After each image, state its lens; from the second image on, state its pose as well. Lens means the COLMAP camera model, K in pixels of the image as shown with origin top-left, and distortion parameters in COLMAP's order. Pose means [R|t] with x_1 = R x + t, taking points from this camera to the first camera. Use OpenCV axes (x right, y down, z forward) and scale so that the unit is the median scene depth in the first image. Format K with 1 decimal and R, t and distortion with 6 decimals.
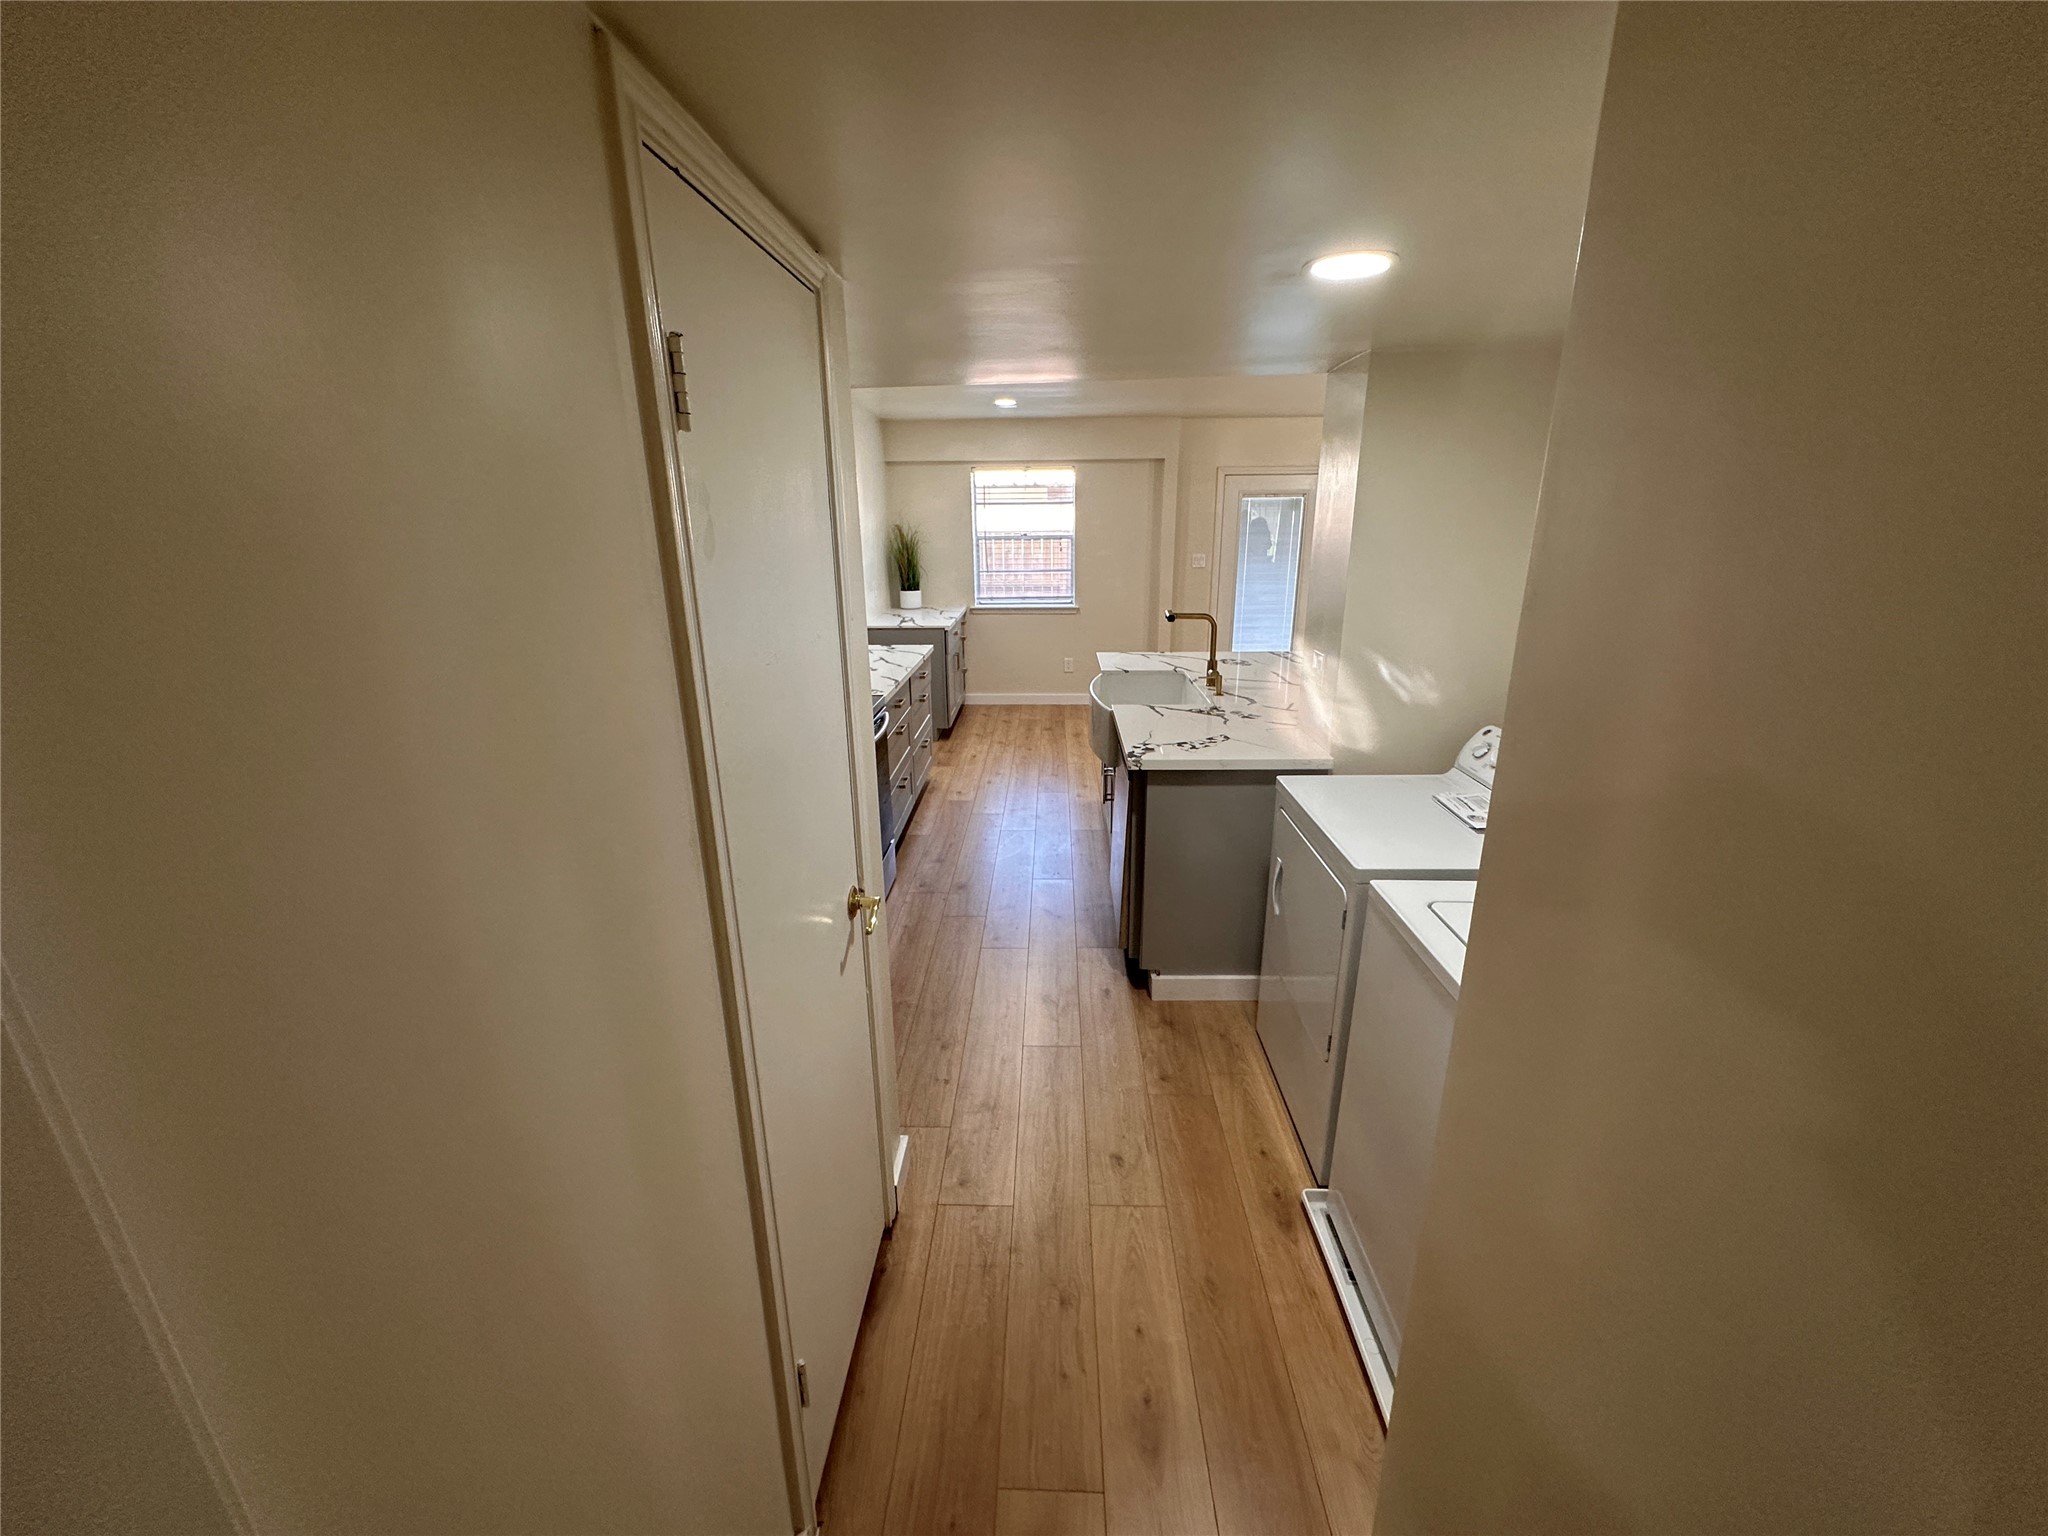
lens RADIAL K [[815.1, 0, 1014.7], [0, 815.1, 768.2], [0, 0, 1]] dist [-0.004229, 0.001472]
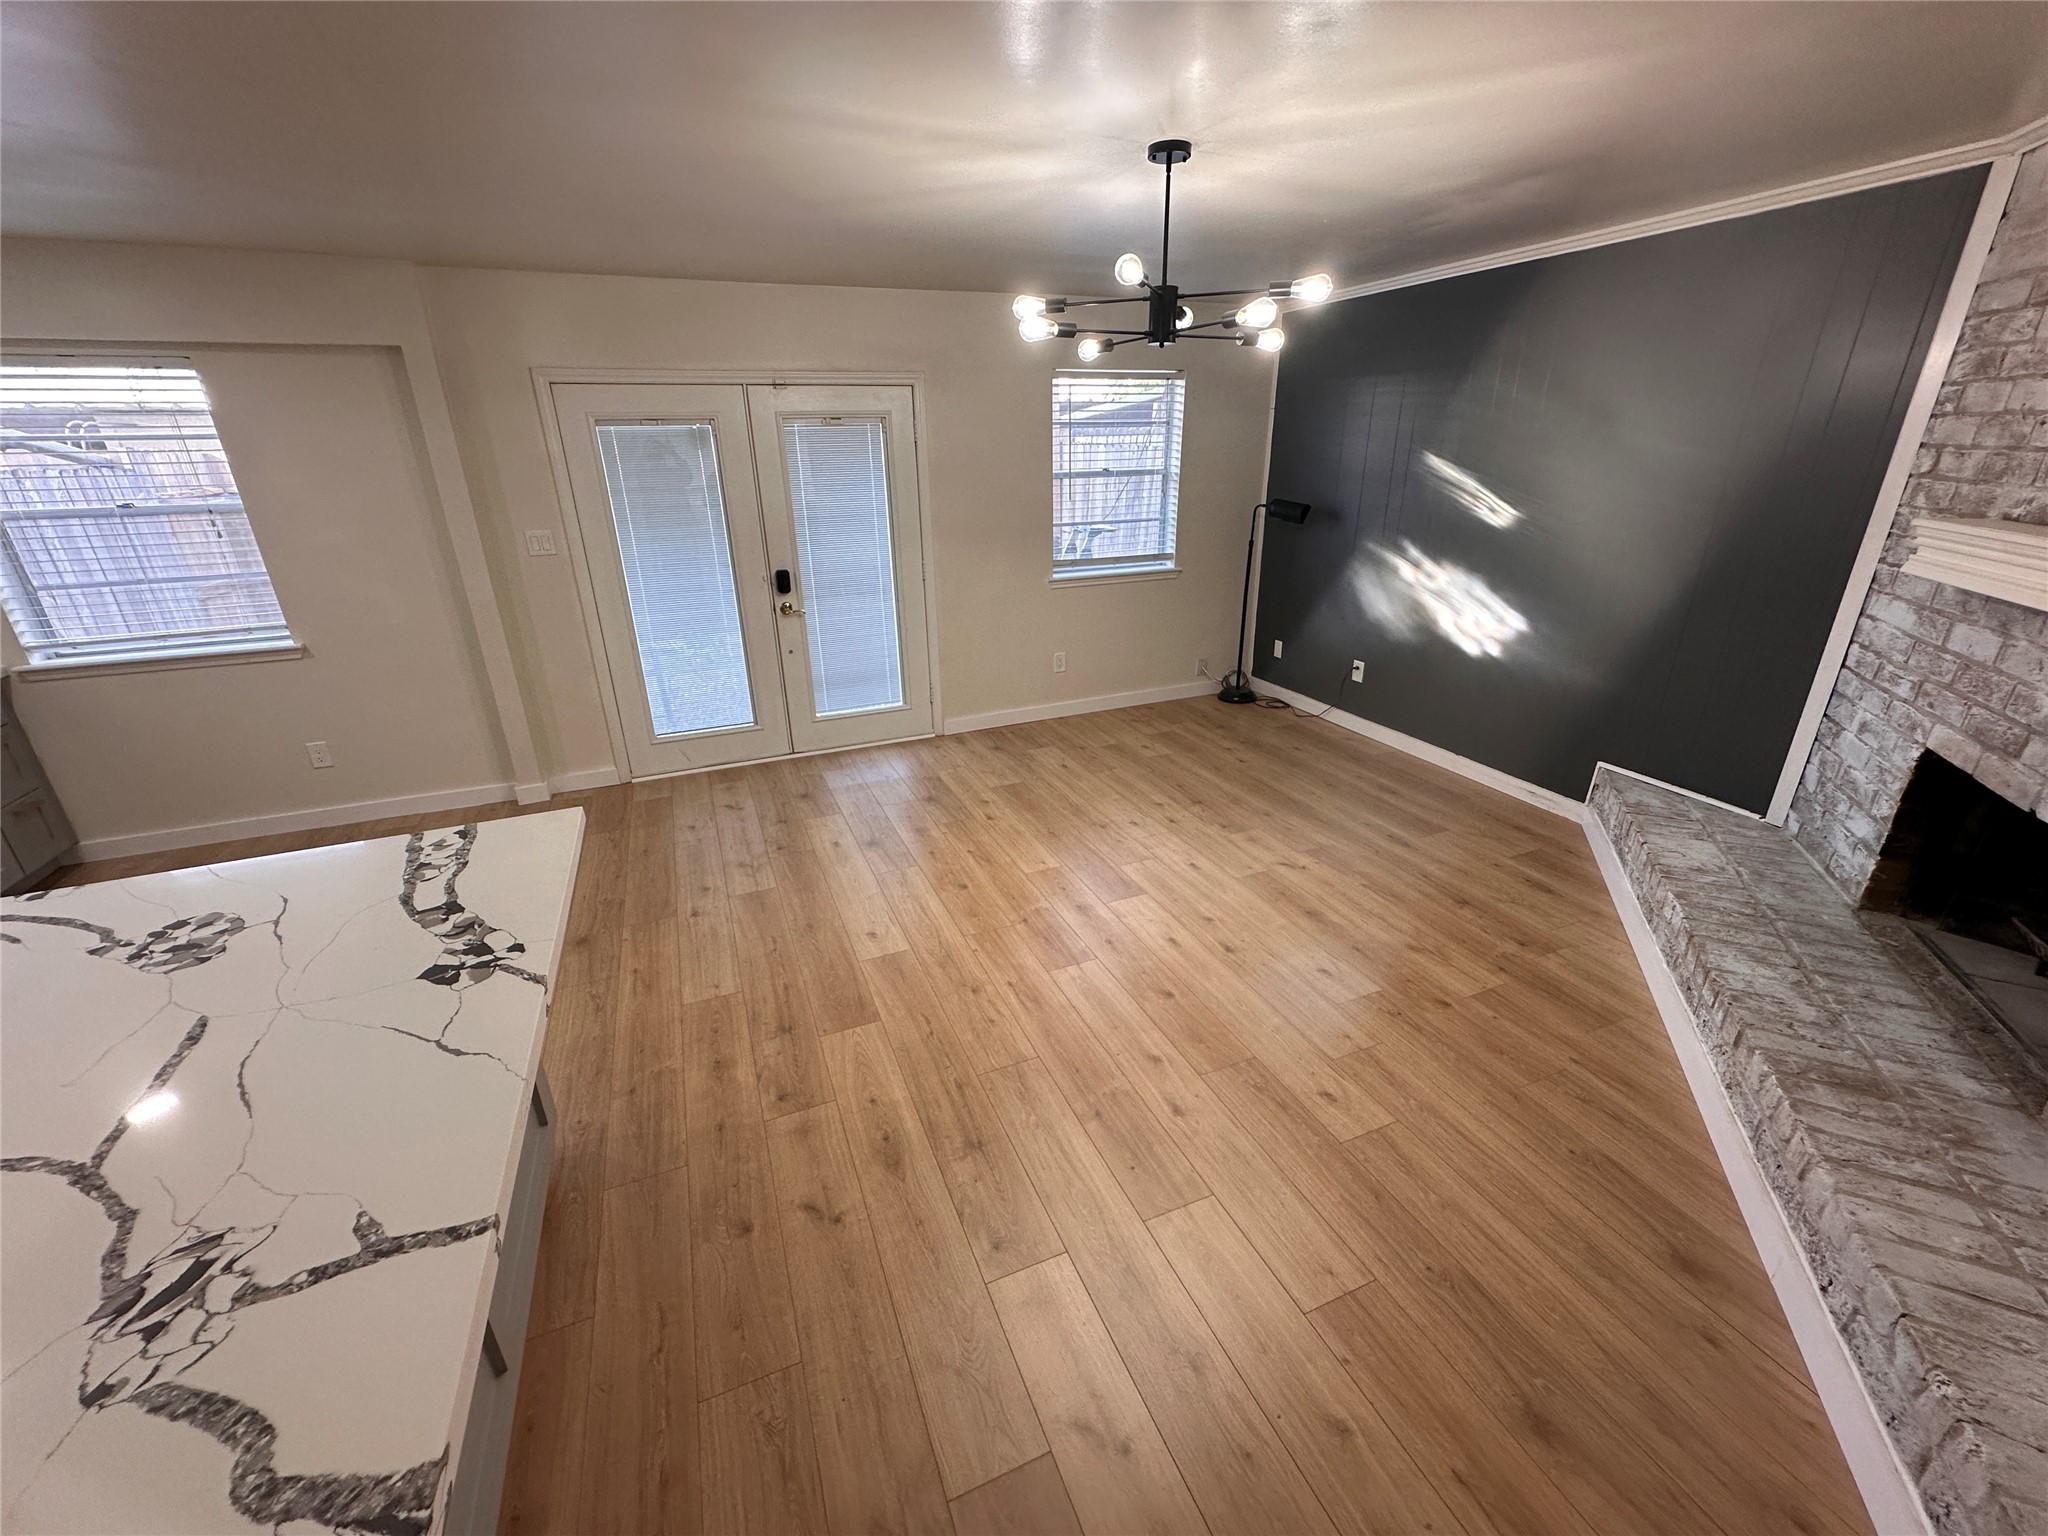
lens RADIAL K [[815.1, 0, 1021.1], [0, 815.1, 767.9], [0, 0, 1]] dist [-0.004229, 0.001472]
pose [[0.909776, -0.160729, 0.382718, 0.286287], [0.134860, 0.986426, 0.093685, -0.110644], [-0.392581, -0.033619, 0.919103, 0.355416]]
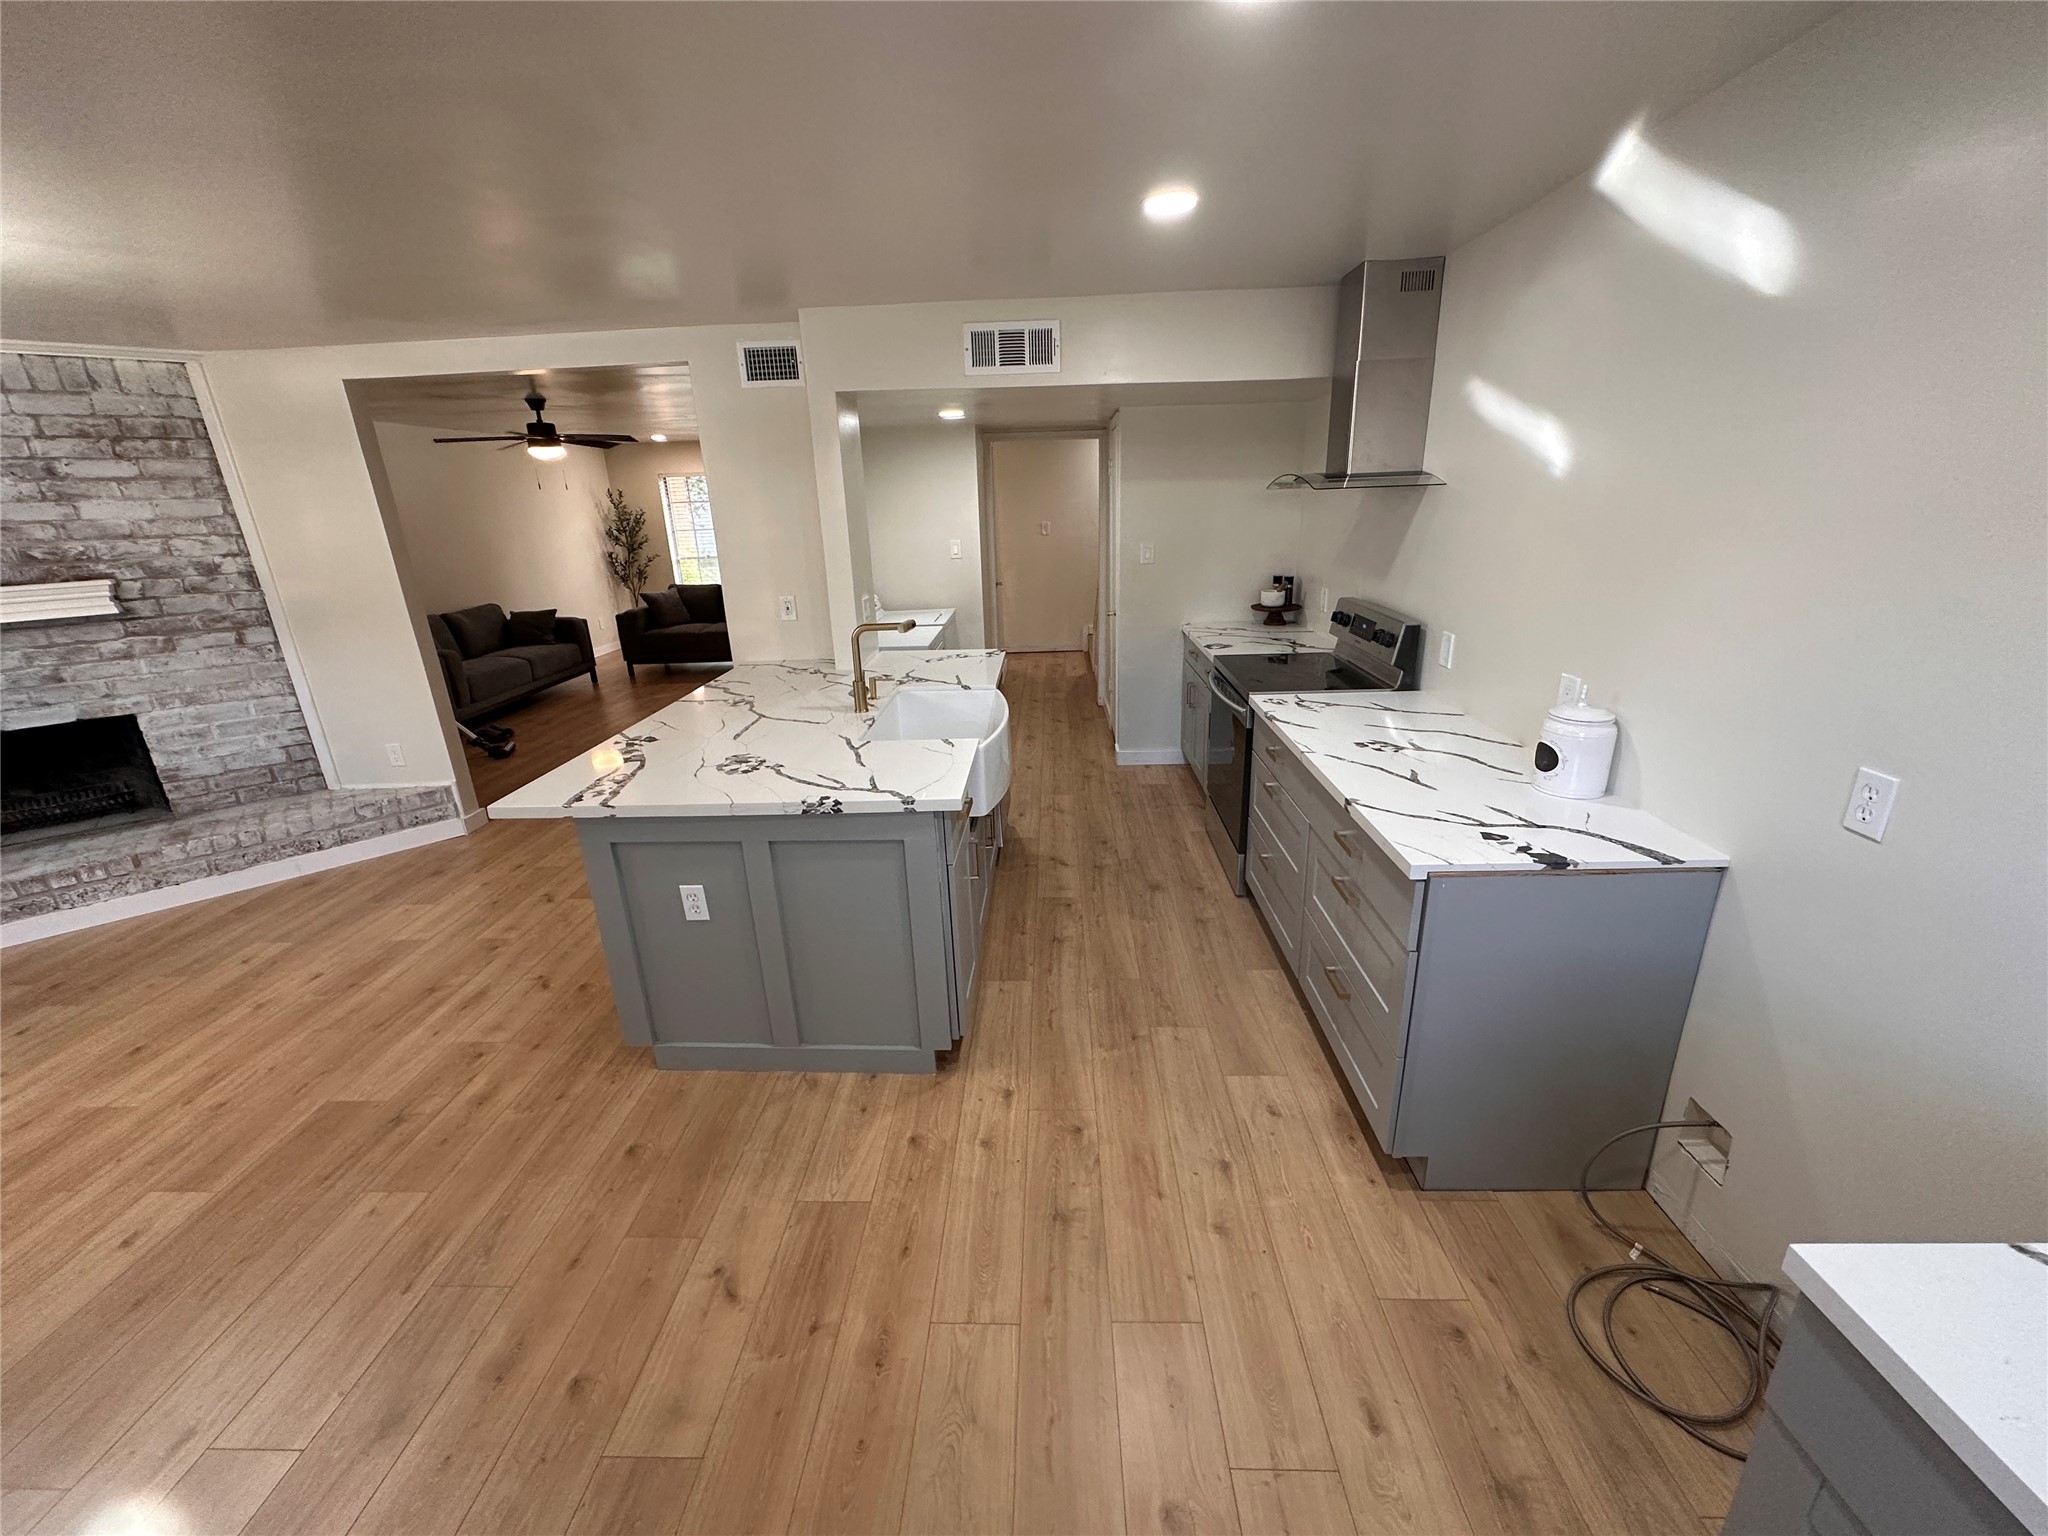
lens RADIAL K [[815.1, 0, 1021.8], [0, 815.1, 769.1], [0, 0, 1]] dist [-0.004229, 0.001472]
pose [[-0.999058, 0.040103, 0.016572, 0.041591], [0.042128, 0.804910, 0.591900, -0.282970], [0.010398, 0.592041, -0.805841, 0.906990]]
